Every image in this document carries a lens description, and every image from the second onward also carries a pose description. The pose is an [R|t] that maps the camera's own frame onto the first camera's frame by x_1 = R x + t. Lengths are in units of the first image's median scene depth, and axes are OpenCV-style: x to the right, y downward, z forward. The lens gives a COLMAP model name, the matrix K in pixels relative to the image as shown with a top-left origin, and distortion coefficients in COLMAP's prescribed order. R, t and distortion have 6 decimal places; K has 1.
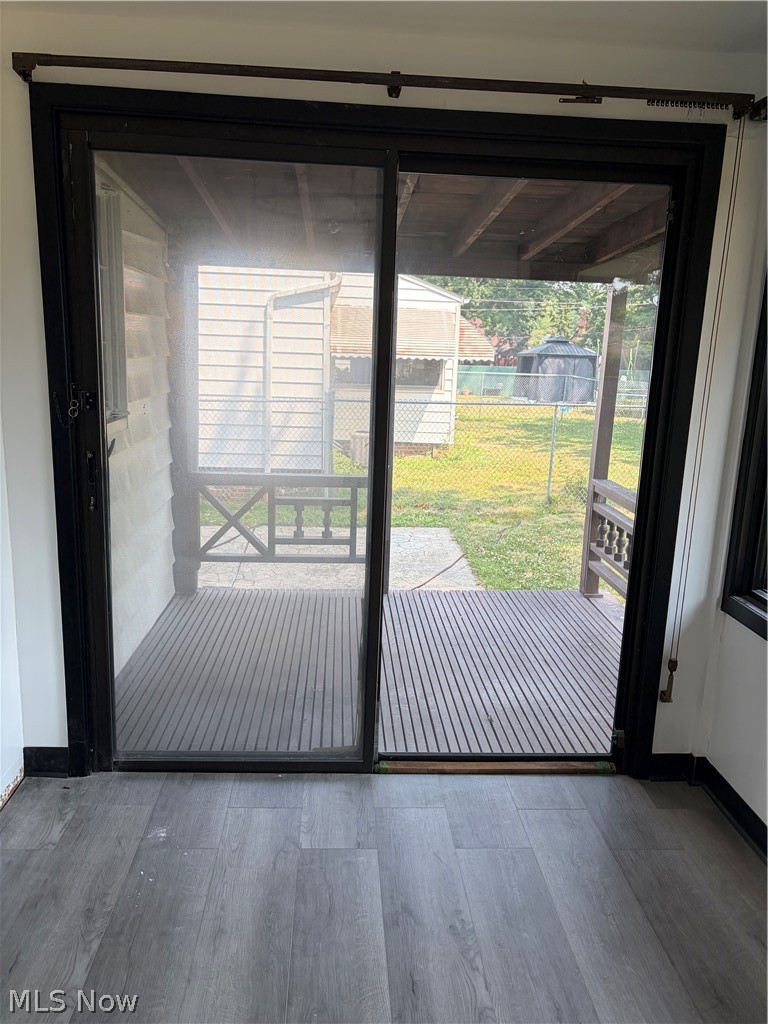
lens RADIAL K [[760.4, 0, 384.0], [0, 760.4, 512.0], [0, 0, 1]] dist [0.006633, 0.006676]
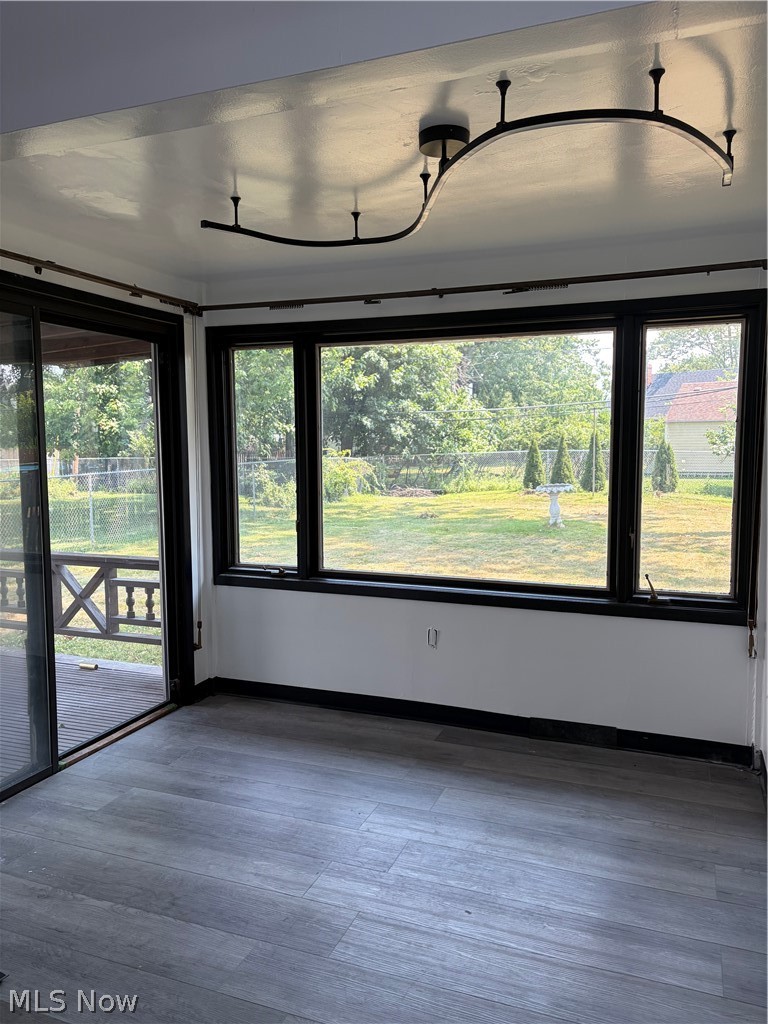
lens RADIAL K [[760.4, 0, 384.0], [0, 760.4, 512.0], [0, 0, 1]] dist [0.006633, 0.006676]
pose [[0.414233, -0.121558, 0.902017, -1.036595], [0.203765, 0.978272, 0.038259, -0.023636], [-0.887069, 0.167951, 0.430001, -0.121894]]
